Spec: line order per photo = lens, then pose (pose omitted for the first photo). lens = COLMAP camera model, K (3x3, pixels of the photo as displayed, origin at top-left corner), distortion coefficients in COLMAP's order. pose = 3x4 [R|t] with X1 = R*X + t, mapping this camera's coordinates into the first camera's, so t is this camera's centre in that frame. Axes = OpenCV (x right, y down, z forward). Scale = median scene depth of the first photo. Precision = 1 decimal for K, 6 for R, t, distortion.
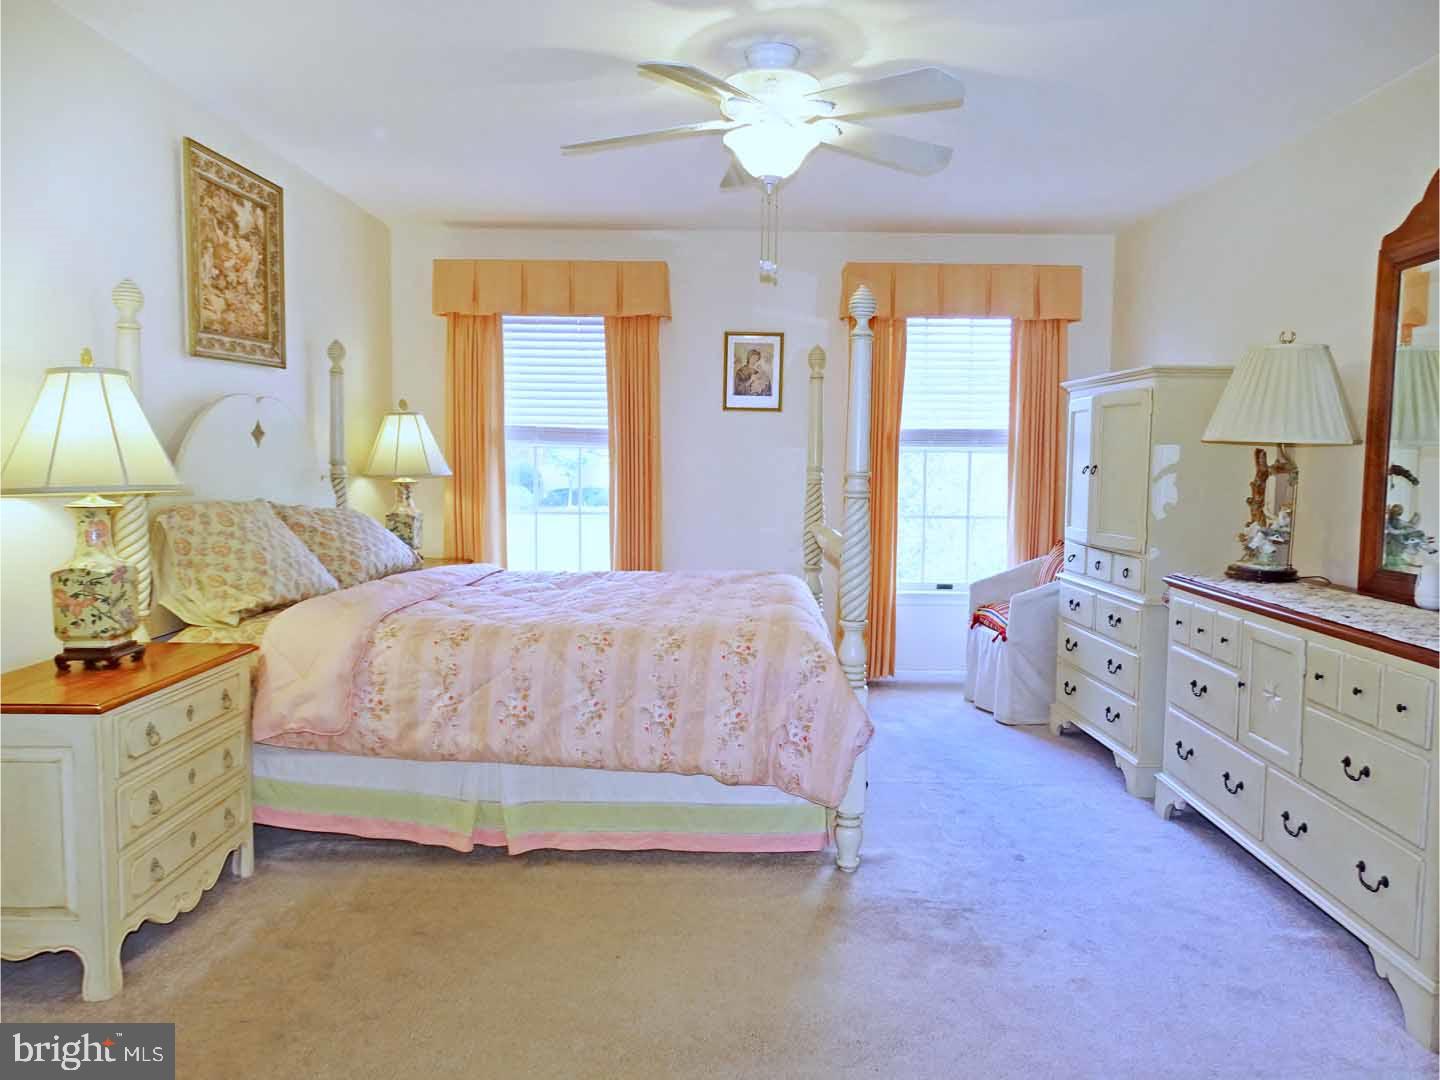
lens RADIAL K [[1033.0, 0, 720.0], [0, 1033.0, 540.0], [0, 0, 1]] dist [0.006734, 0.005515]
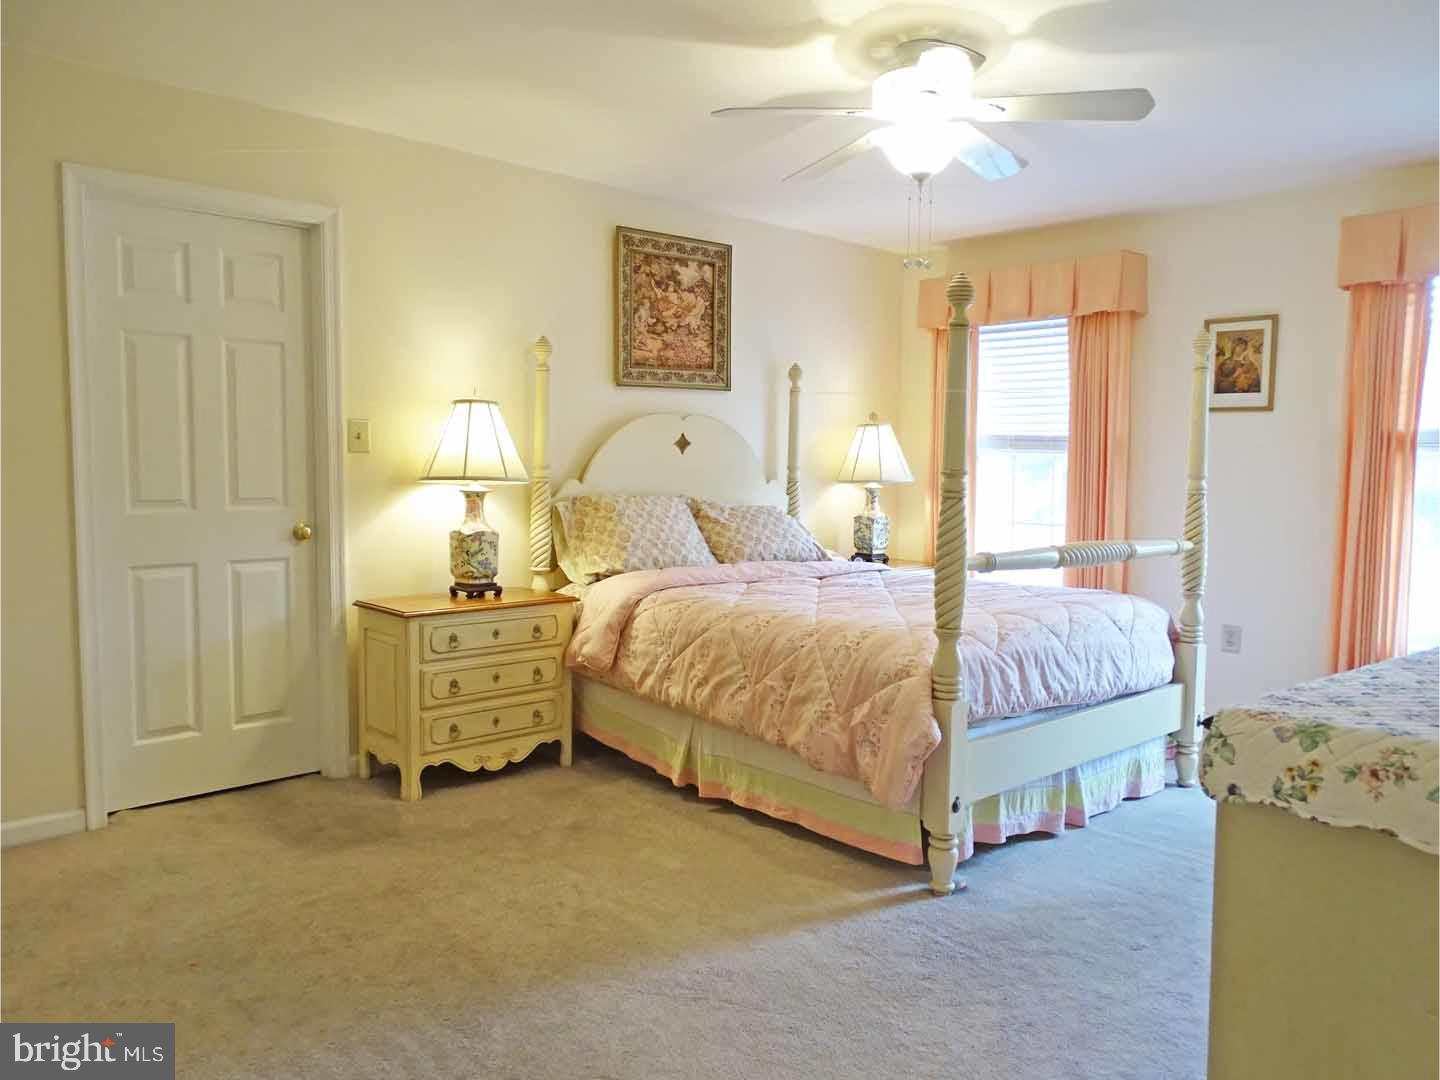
lens RADIAL K [[1066.1, 0, 692.1], [0, 1066.1, 545.1], [0, 0, 1]] dist [-0.024720, 0.002635]
pose [[0.667998, 0.054991, -0.742128, 0.544506], [-0.067139, 0.997652, 0.013493, 0.003140], [0.741128, 0.040813, 0.670122, 0.139480]]
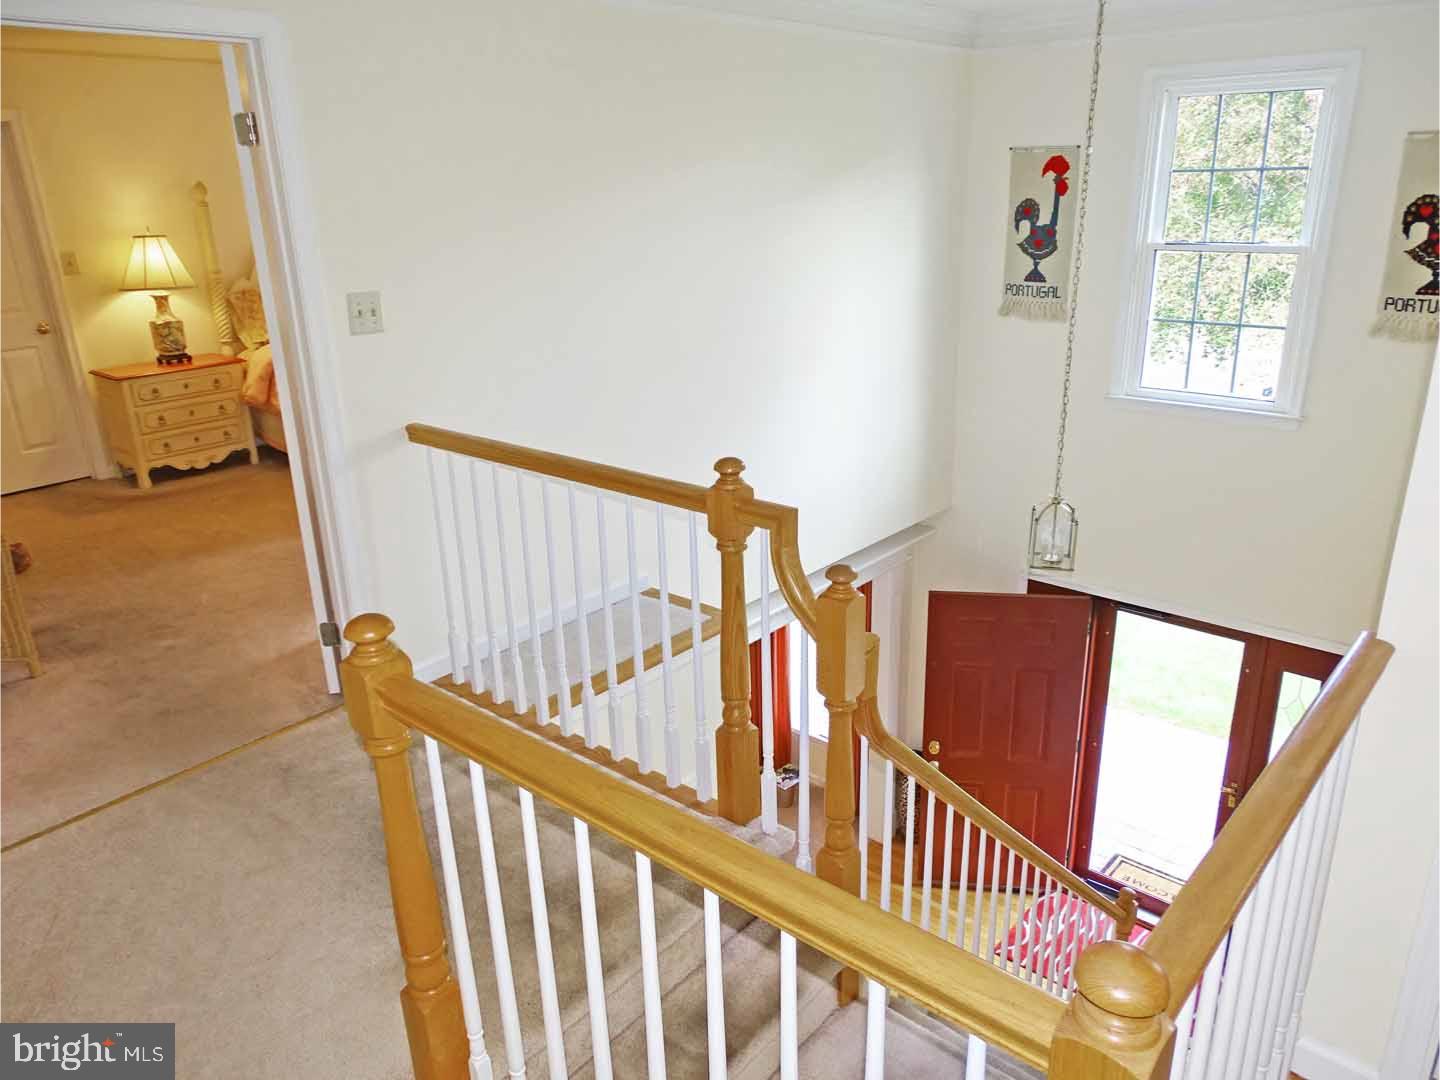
lens RADIAL K [[1033.0, 0, 720.0], [0, 1033.0, 540.0], [0, 0, 1]] dist [0.006734, 0.005515]
pose [[0.758208, 0.197162, -0.621488, 1.387437], [-0.027423, 0.961984, 0.271726, -0.122302], [0.651436, -0.188982, 0.734790, -0.011187]]
